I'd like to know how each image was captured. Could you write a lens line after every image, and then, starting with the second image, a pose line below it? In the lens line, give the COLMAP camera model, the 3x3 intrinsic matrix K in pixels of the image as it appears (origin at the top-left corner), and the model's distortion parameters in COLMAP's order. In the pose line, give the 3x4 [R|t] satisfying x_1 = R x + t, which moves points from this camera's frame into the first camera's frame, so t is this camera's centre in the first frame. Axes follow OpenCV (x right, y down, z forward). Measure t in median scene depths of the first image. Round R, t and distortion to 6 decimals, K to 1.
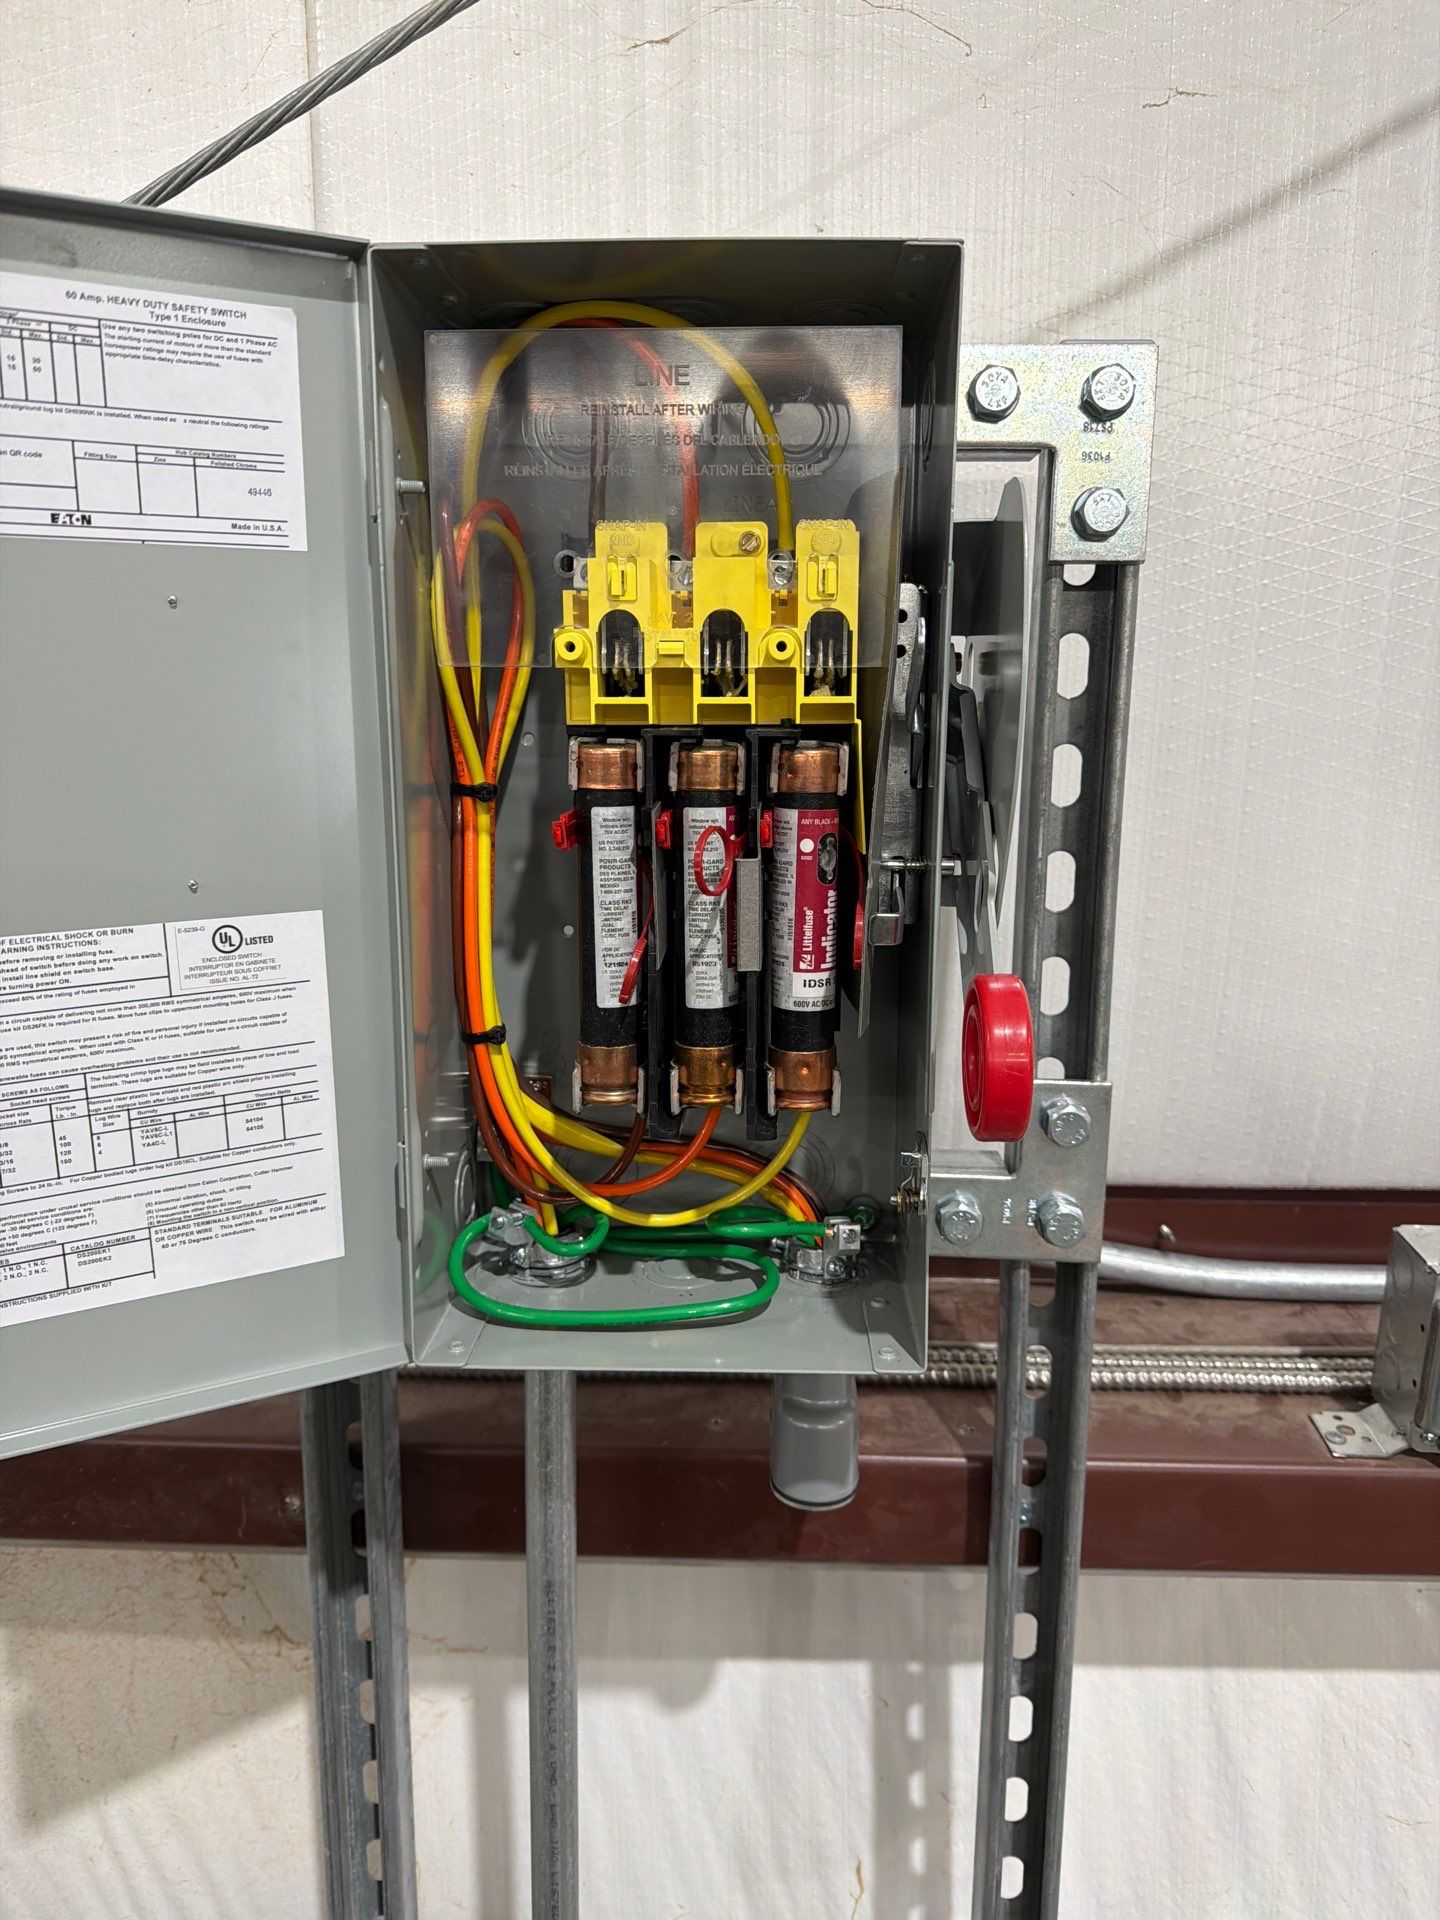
lens RADIAL K [[1396.8, 0, 720.0], [0, 1396.8, 960.0], [0, 0, 1]] dist [0.065776, -0.062205]
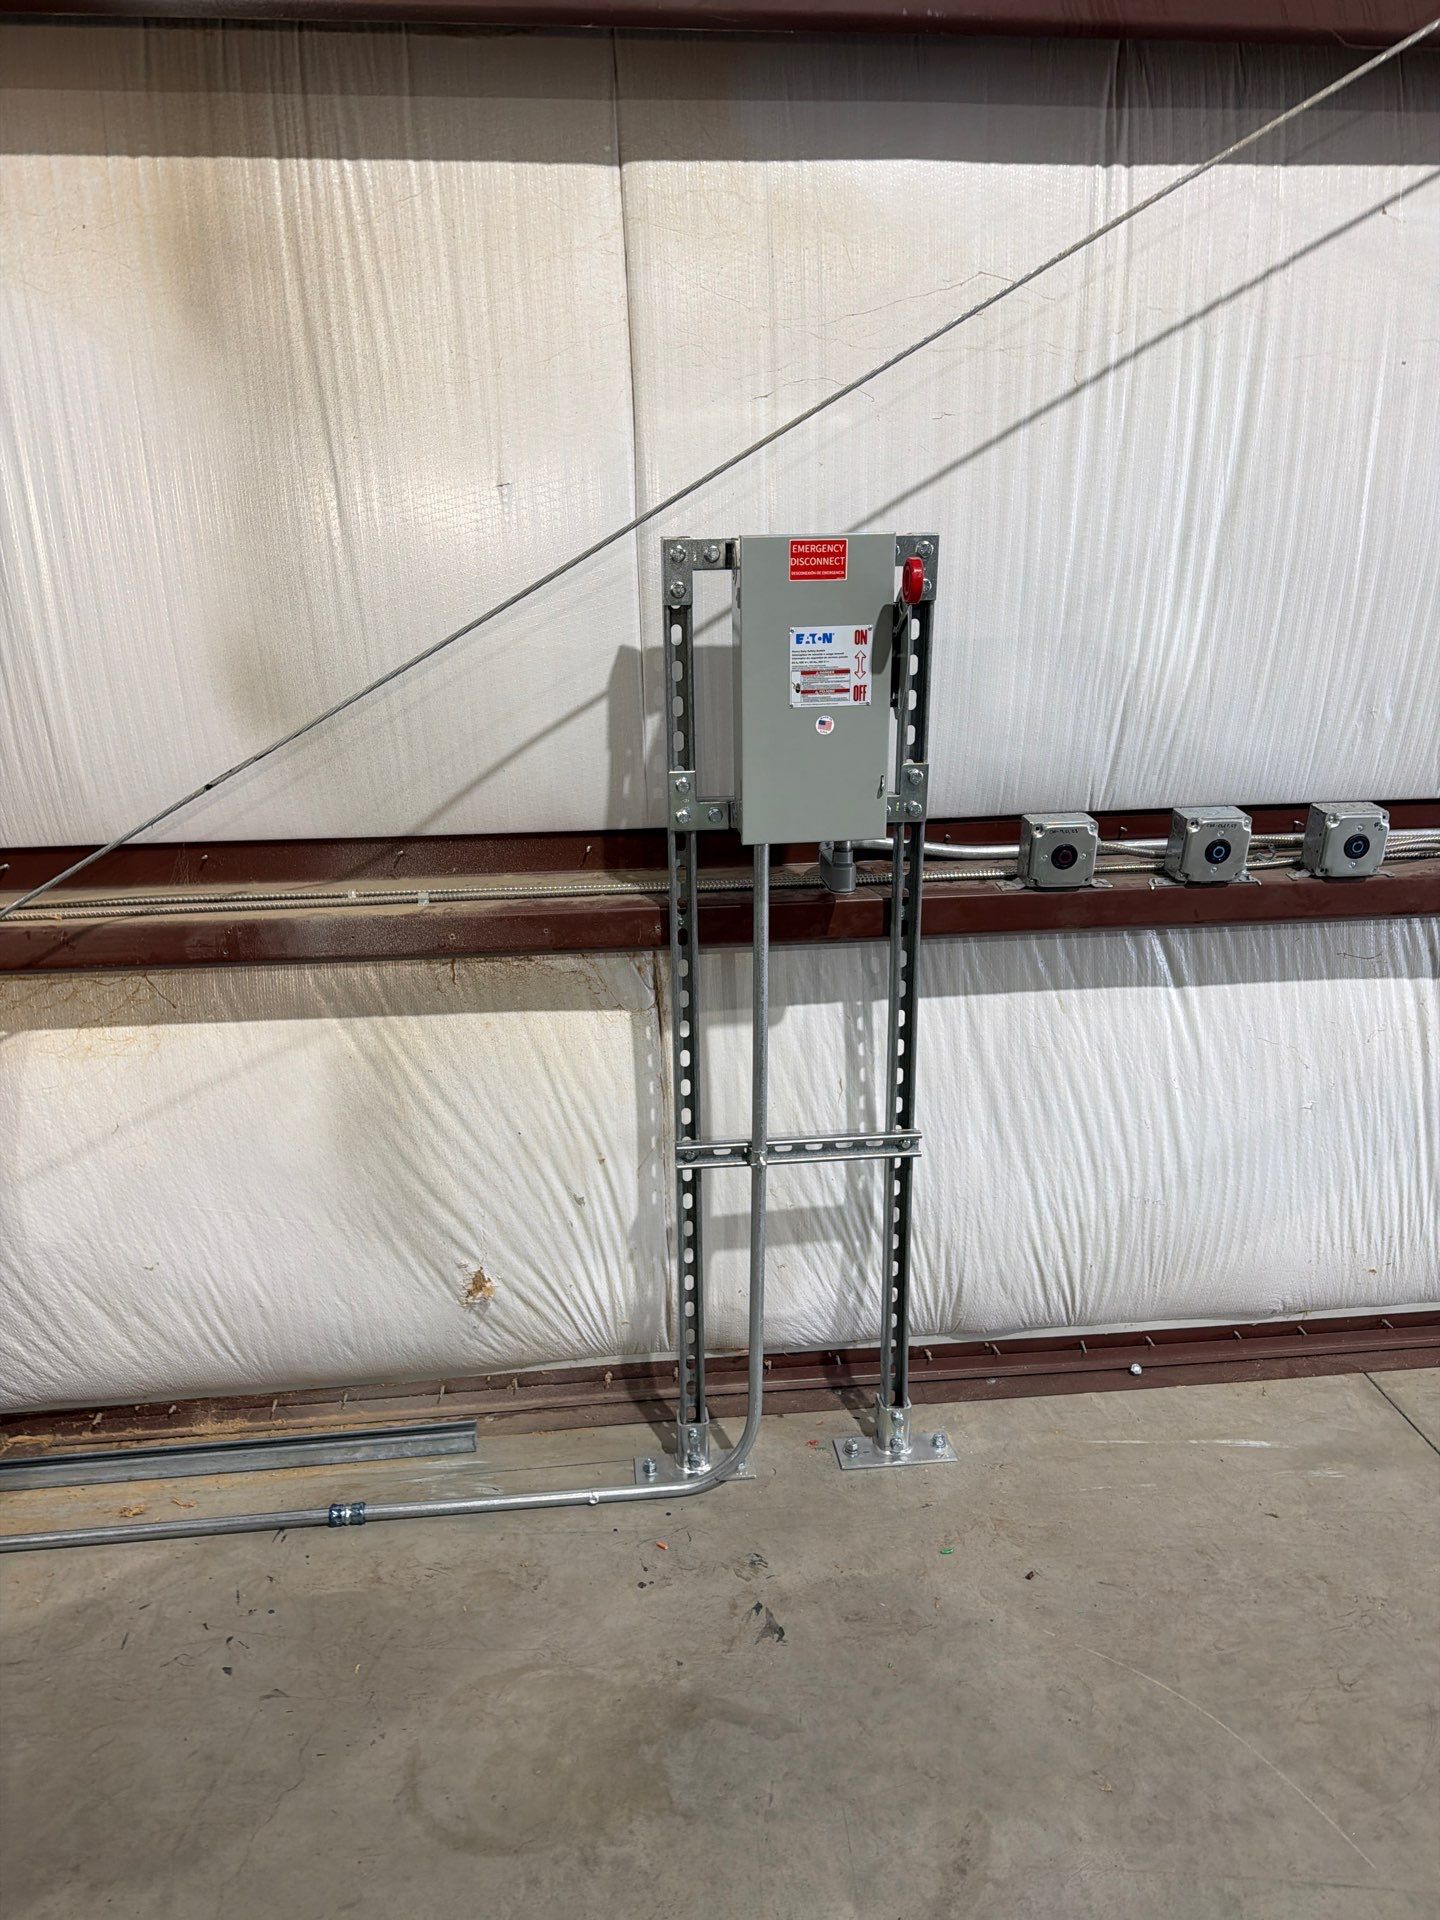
lens RADIAL K [[1396.8, 0, 720.0], [0, 1396.8, 960.0], [0, 0, 1]] dist [0.065776, -0.062205]
pose [[0.988923, -0.069293, 0.131264, -0.458090], [0.051489, 0.989578, 0.134481, 0.053447], [-0.139215, -0.126233, 0.982183, -1.523706]]
